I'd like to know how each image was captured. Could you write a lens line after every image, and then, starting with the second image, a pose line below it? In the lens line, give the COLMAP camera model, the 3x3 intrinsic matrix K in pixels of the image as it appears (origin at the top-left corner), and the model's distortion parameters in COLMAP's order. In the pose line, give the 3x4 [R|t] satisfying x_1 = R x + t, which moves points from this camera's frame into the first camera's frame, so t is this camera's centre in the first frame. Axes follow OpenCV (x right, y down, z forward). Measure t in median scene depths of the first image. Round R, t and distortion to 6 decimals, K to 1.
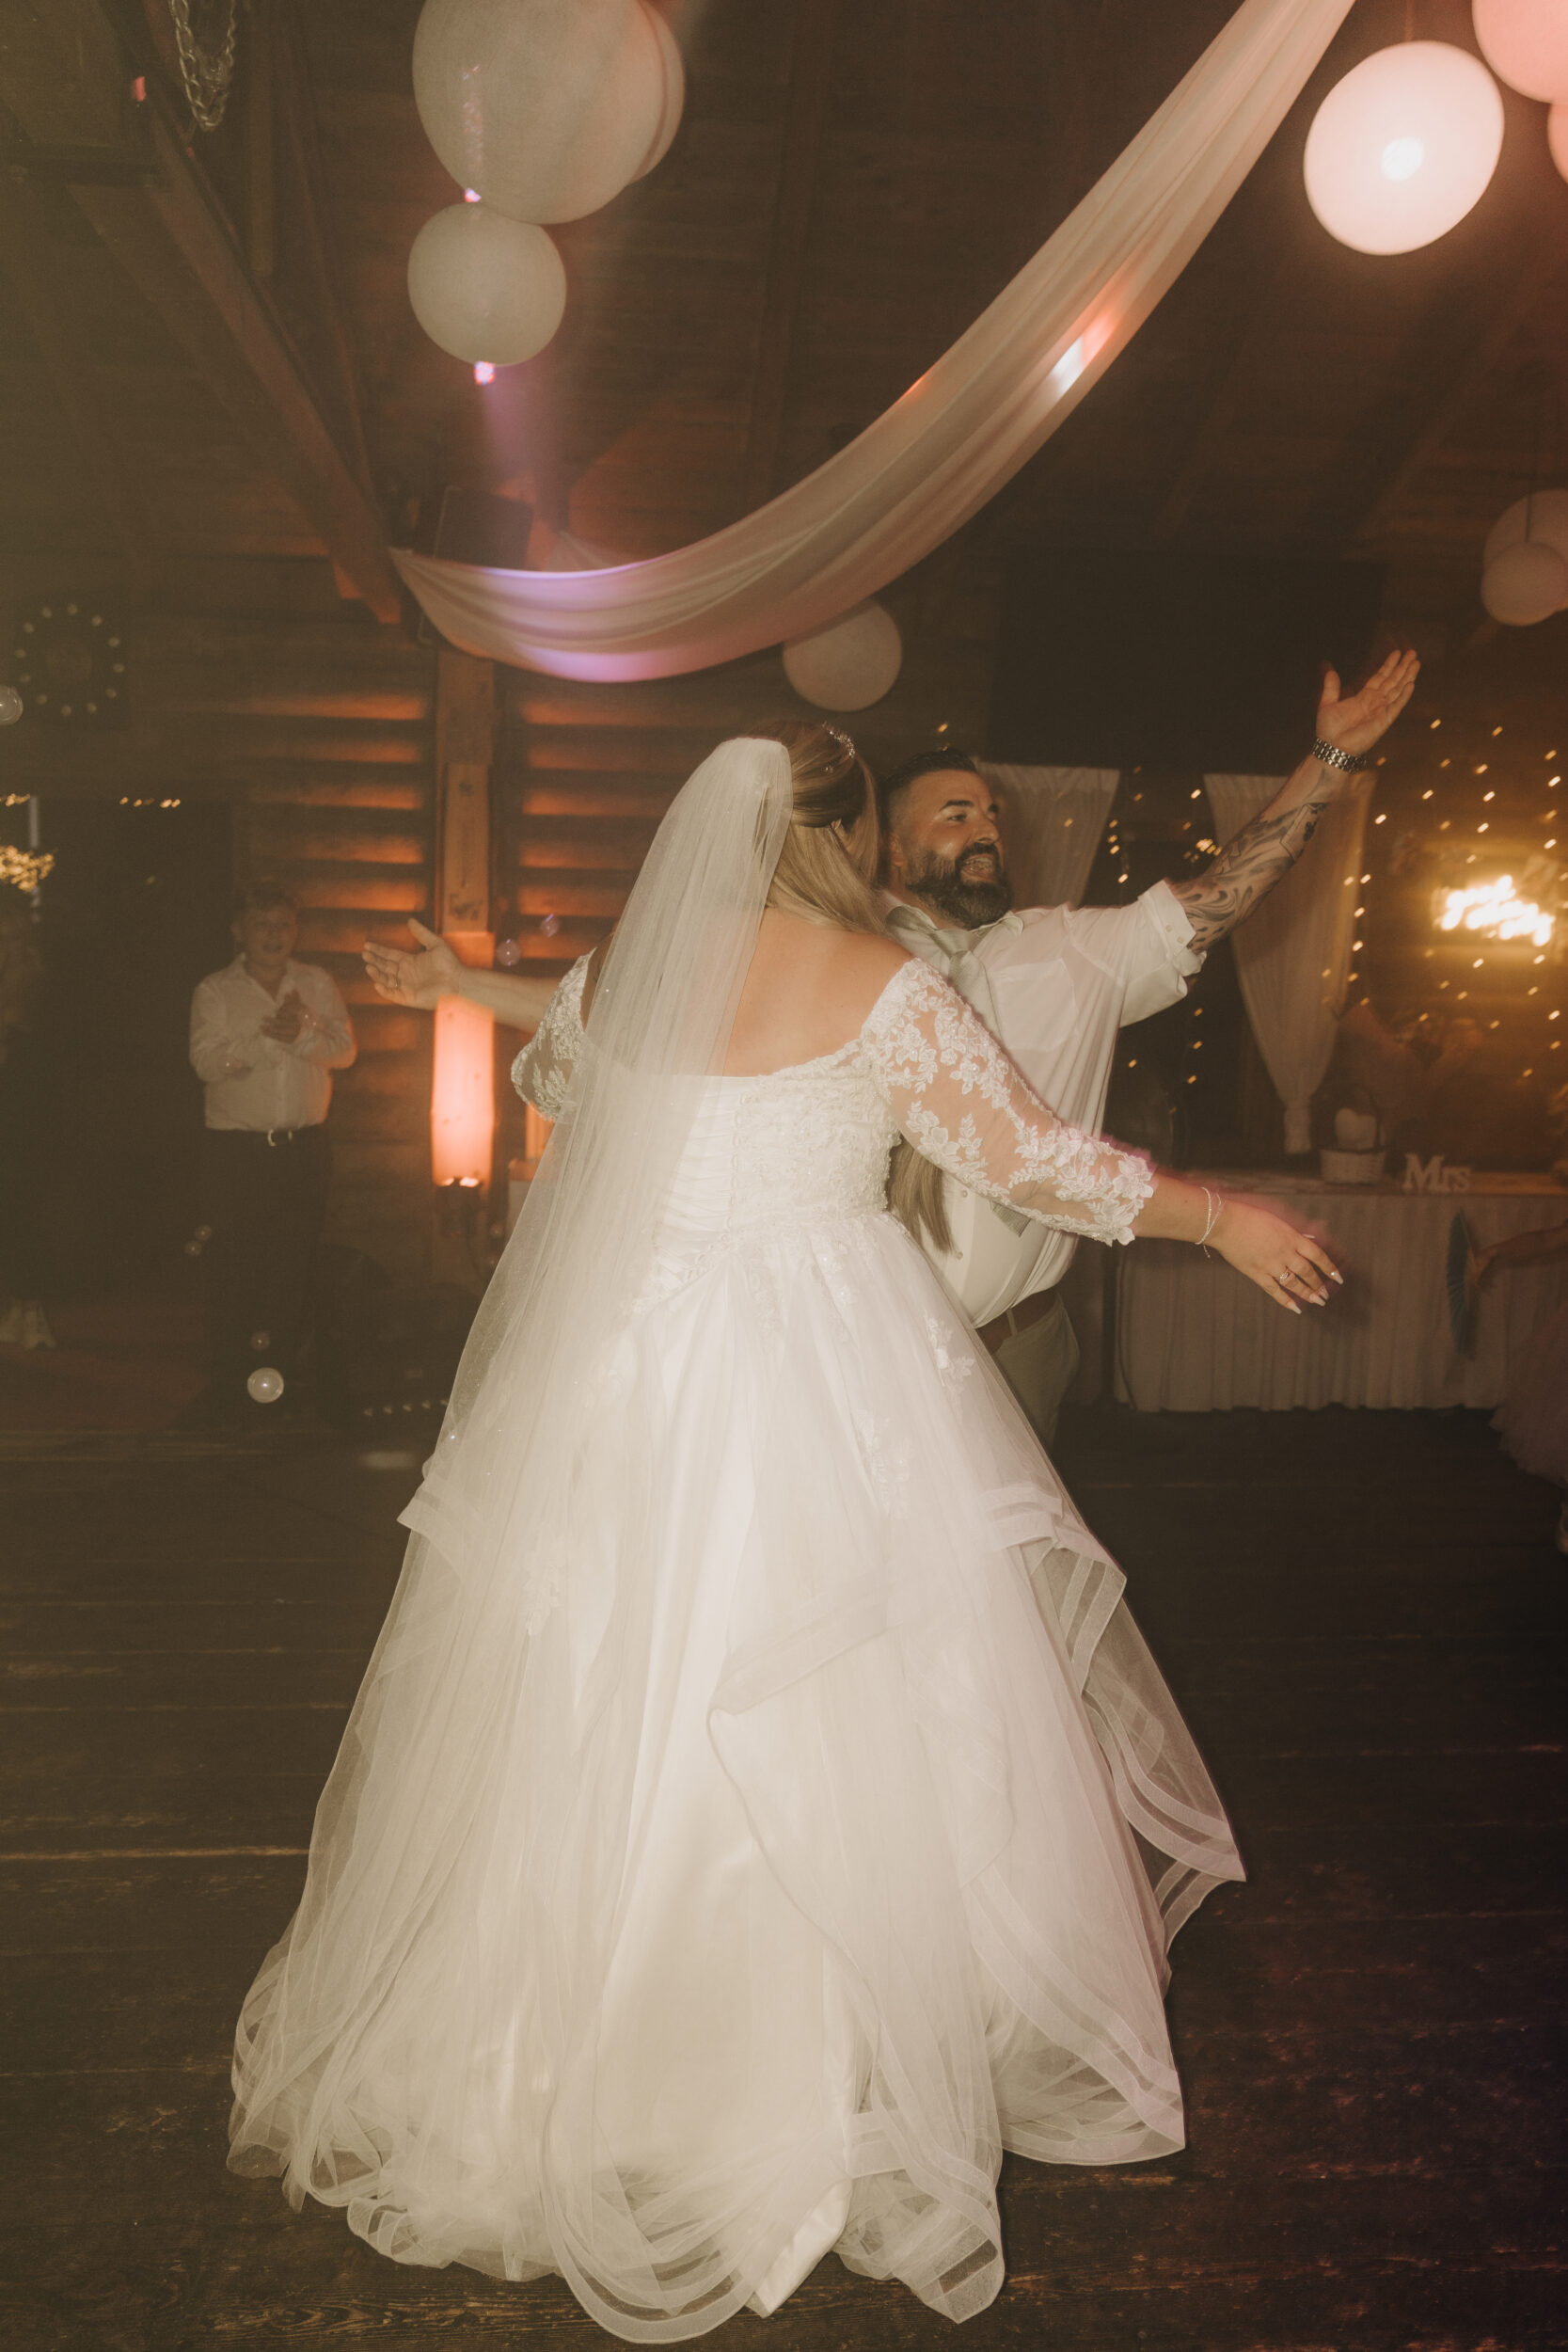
lens RADIAL K [[1698.7, 0, 784.0], [0, 1698.7, 1176.0], [0, 0, 1]] dist [-0.008506, 0.003169]
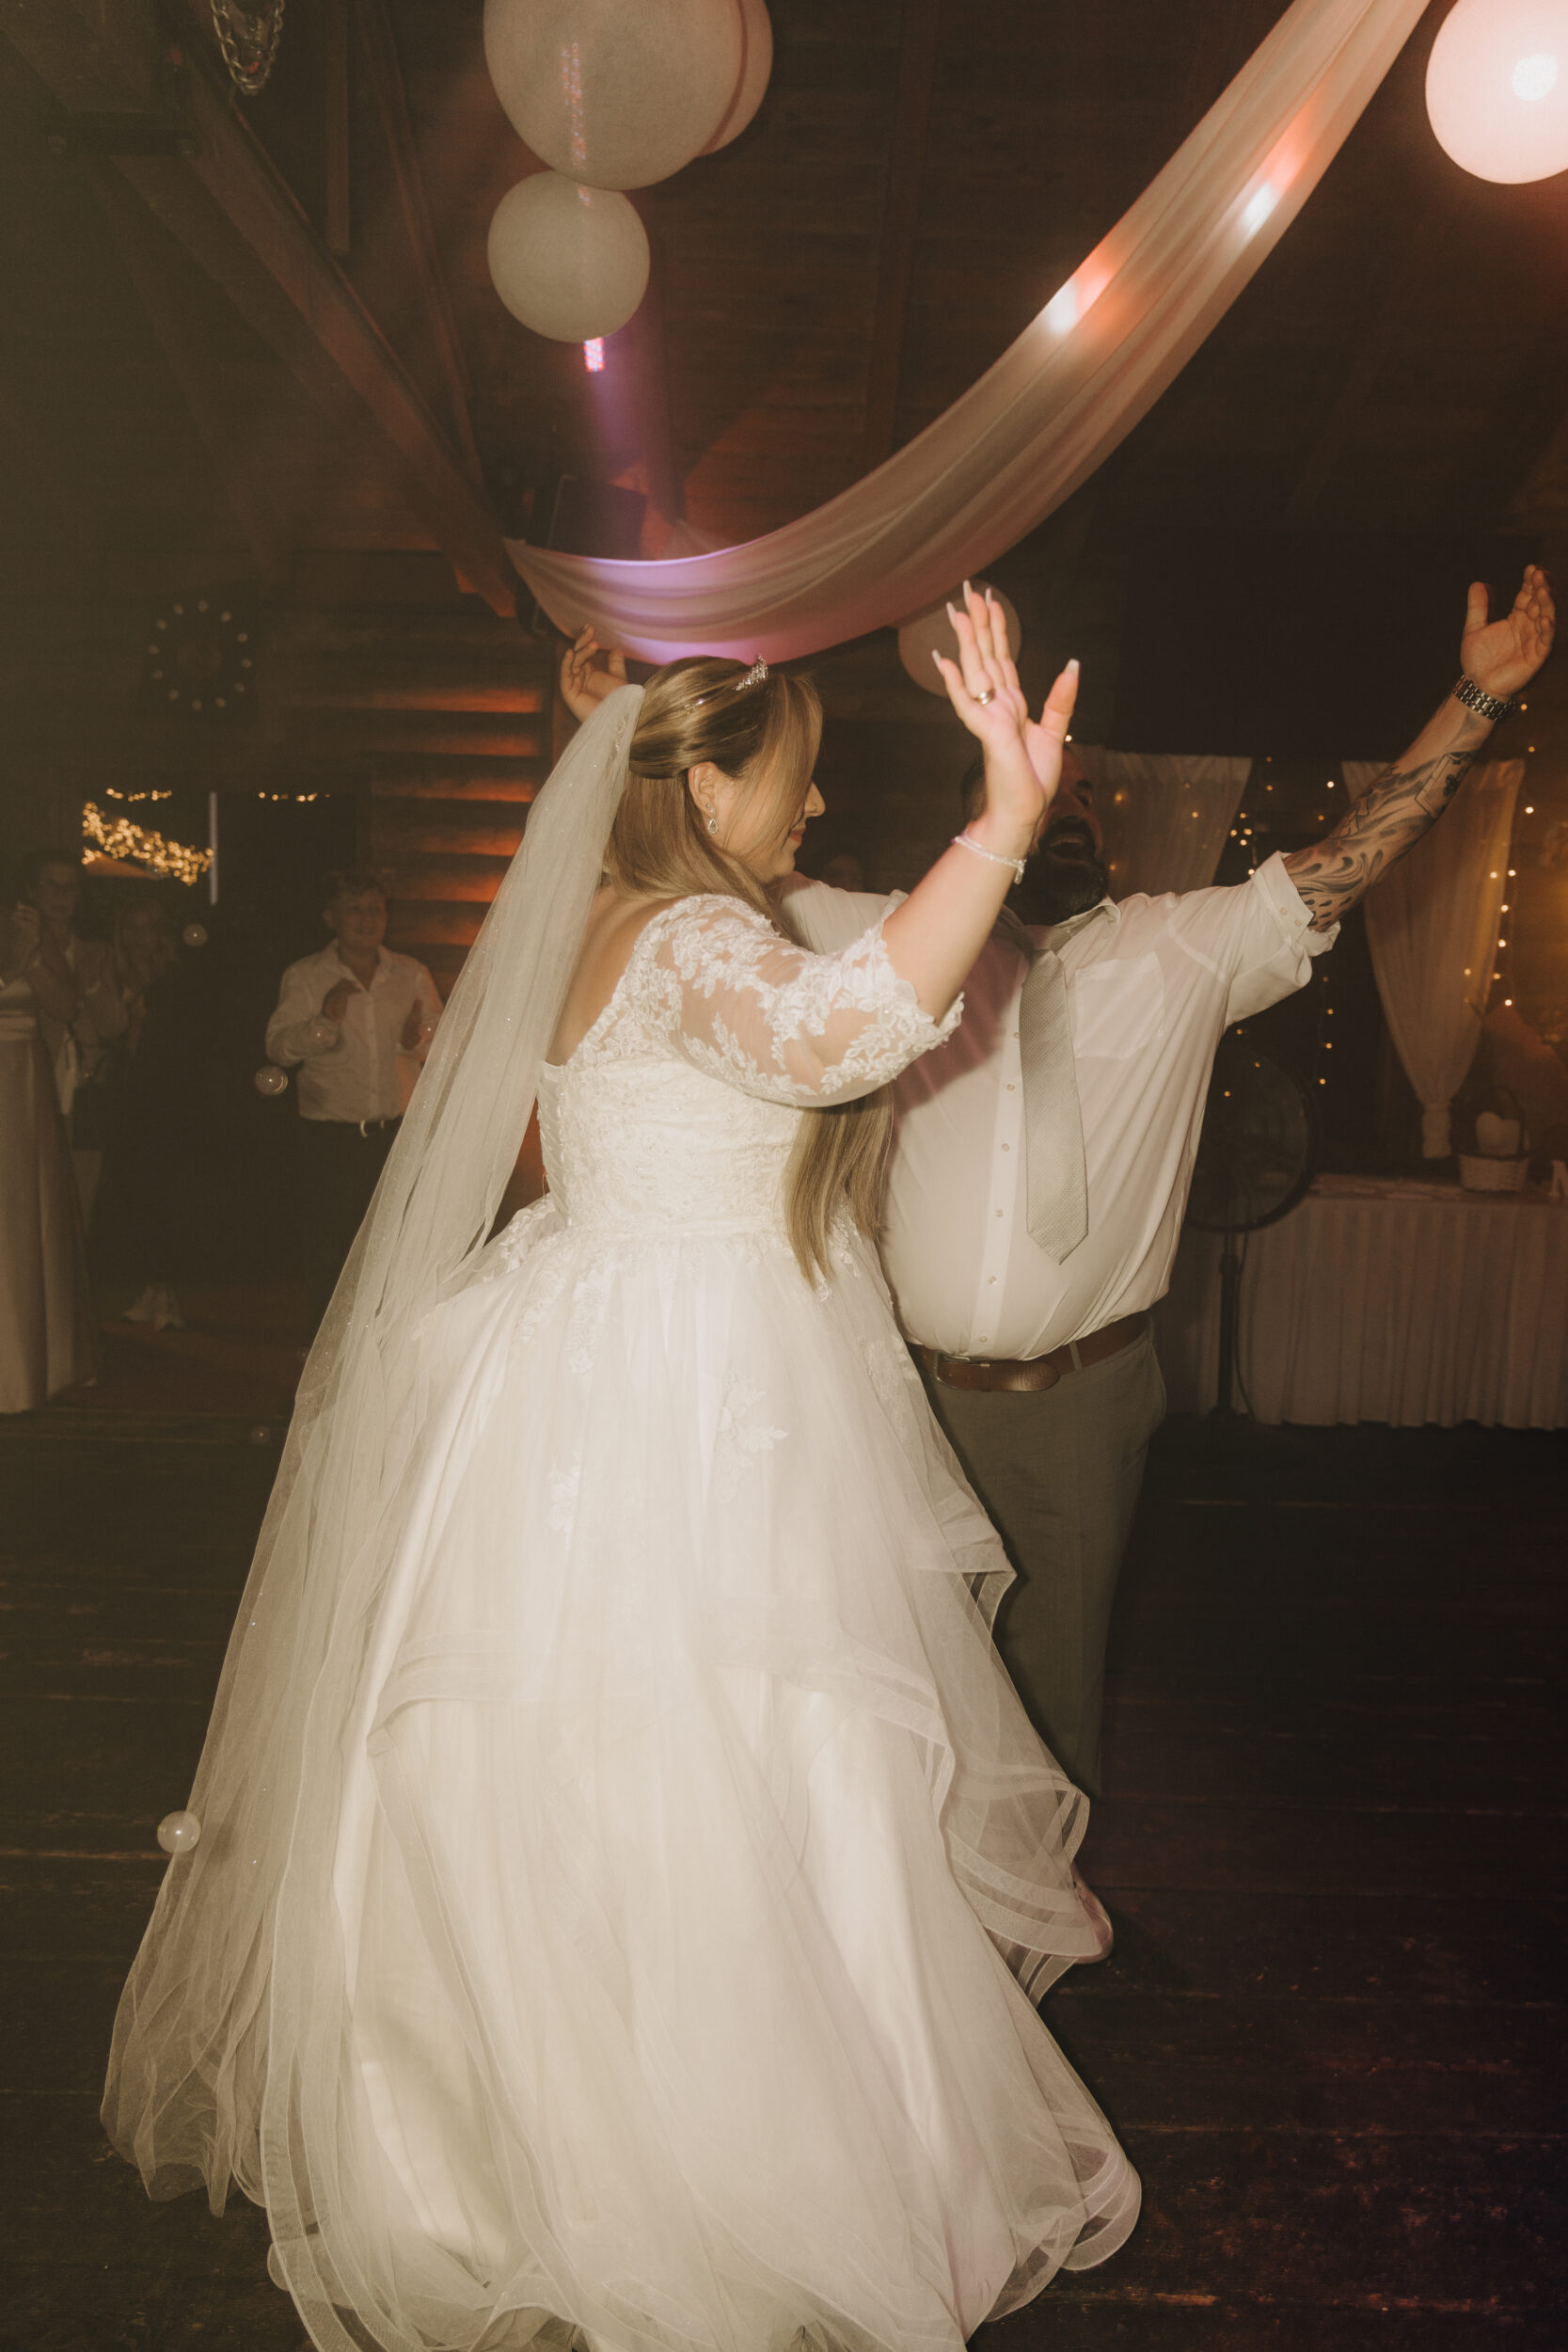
lens RADIAL K [[1670.5, 0, 787.6], [0, 1670.5, 1166.1], [0, 0, 1]] dist [-0.003774, -0.000722]
pose [[0.995814, 0.016087, -0.089977, 0.026067], [-0.016128, 0.999870, 0.000272, -0.003682], [0.089970, 0.001180, 0.995944, 0.032525]]
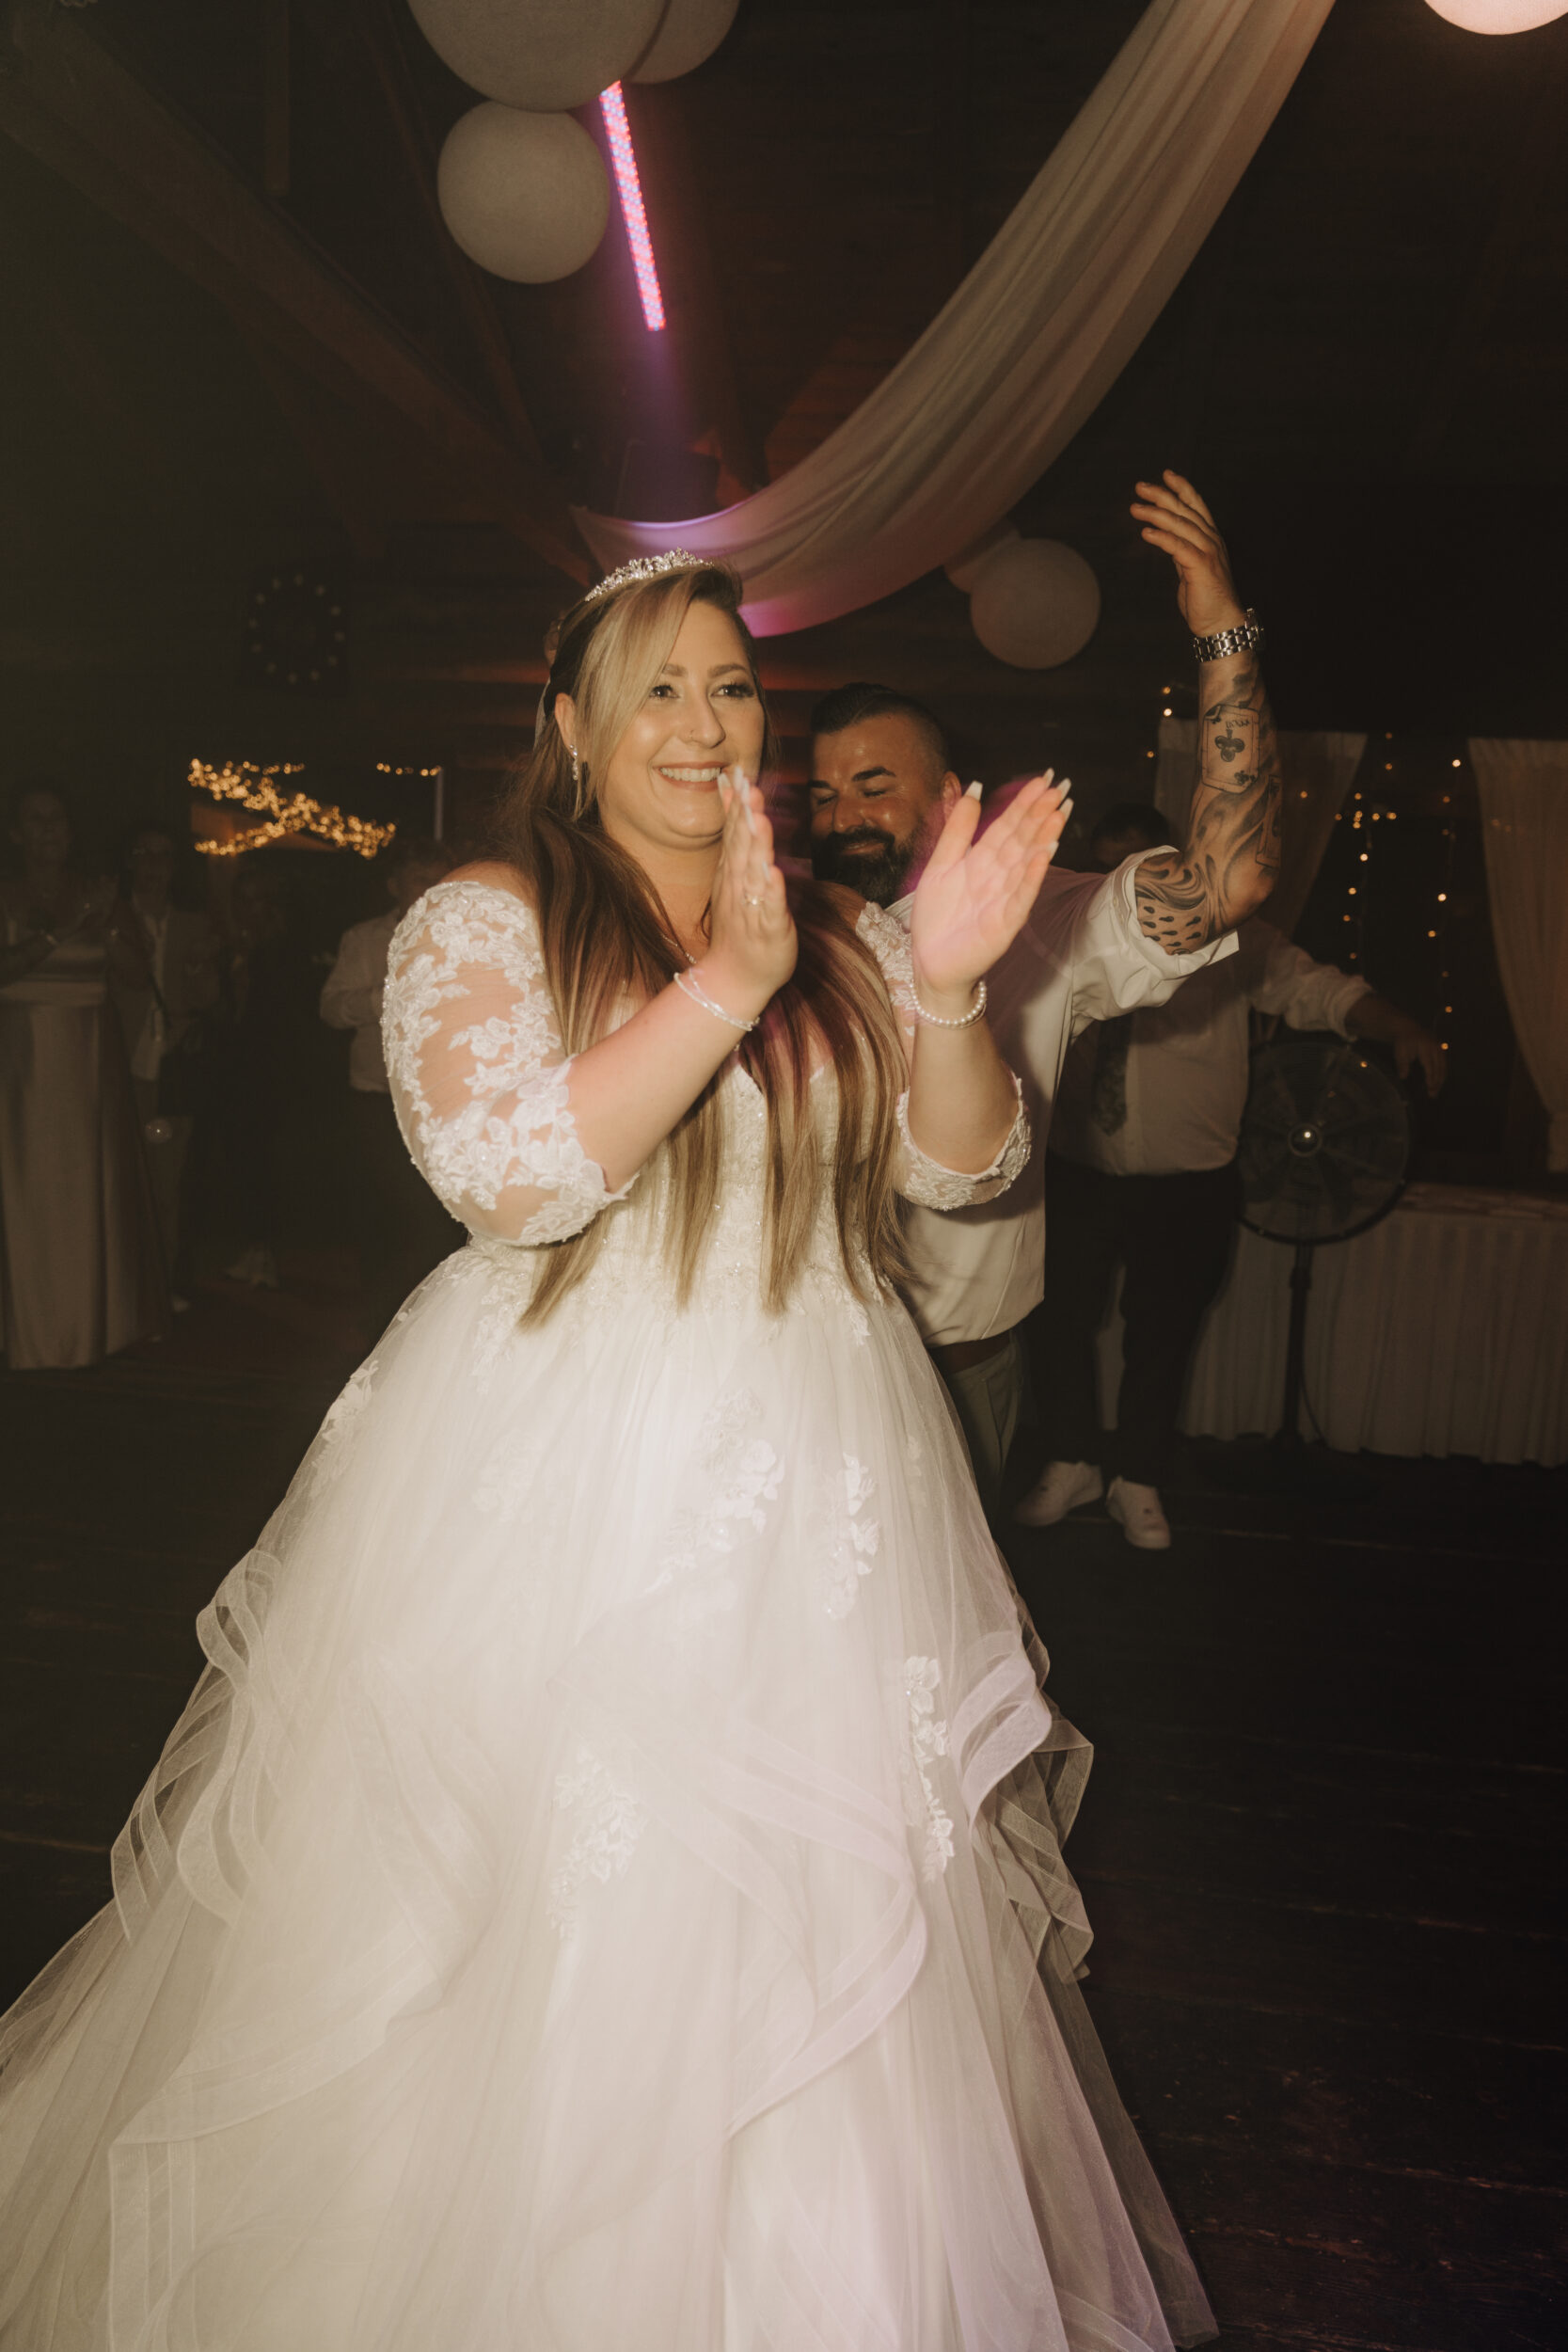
lens RADIAL K [[1631.3, 0, 780.0], [0, 1631.3, 1167.2], [0, 0, 1]] dist [-0.003028, -0.000013]
pose [[0.971939, 0.057489, -0.228102, 0.113669], [-0.054476, 0.998325, 0.019487, -0.011626], [0.228840, -0.006514, 0.973442, 0.095609]]
